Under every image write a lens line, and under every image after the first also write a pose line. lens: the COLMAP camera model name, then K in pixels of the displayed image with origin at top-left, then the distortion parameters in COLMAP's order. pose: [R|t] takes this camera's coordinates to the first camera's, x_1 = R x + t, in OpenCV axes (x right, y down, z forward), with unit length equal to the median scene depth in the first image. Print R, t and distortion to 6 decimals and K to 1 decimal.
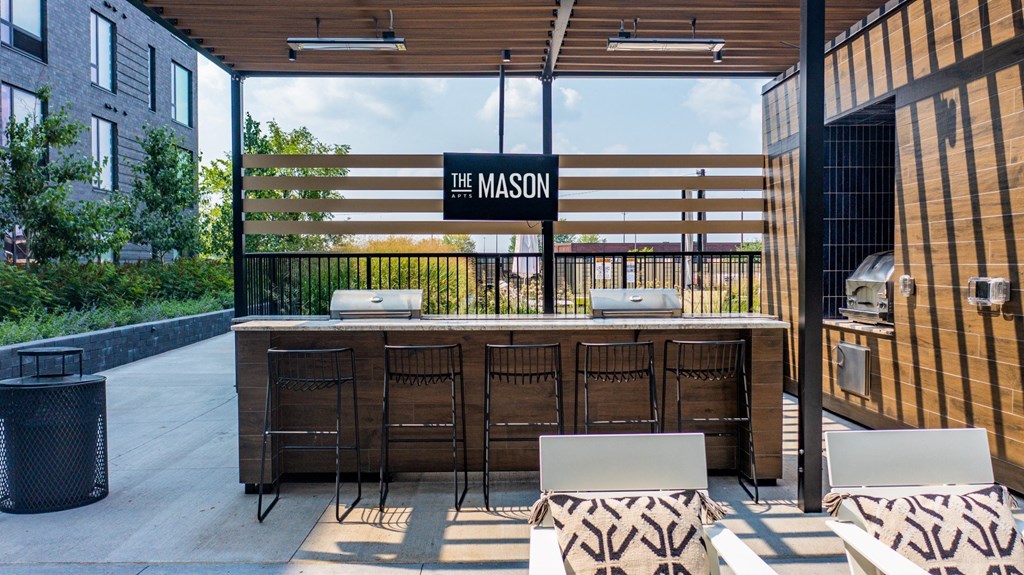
lens RADIAL K [[796.0, 0, 518.6], [0, 796.0, 289.9], [0, 0, 1]] dist [0.019408, -0.007755]
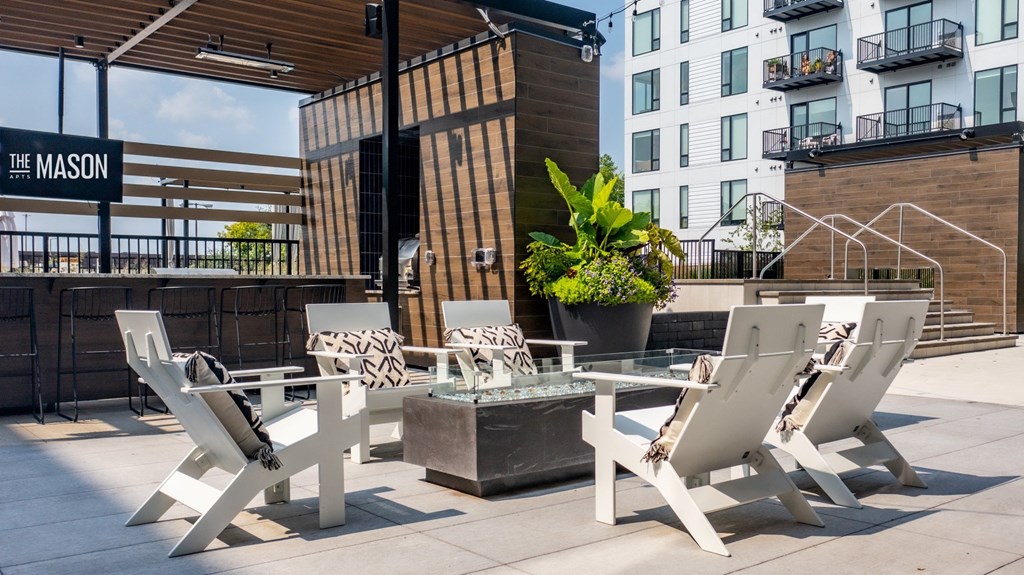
lens RADIAL K [[886.4, 0, 510.2], [0, 886.4, 286.6], [0, 0, 1]] dist [-0.008946, 0.018538]
pose [[0.810910, 0.007543, 0.585123, -0.336631], [0.007553, 0.999699, -0.023355, 0.085437], [-0.585122, 0.023358, 0.810608, -0.385484]]
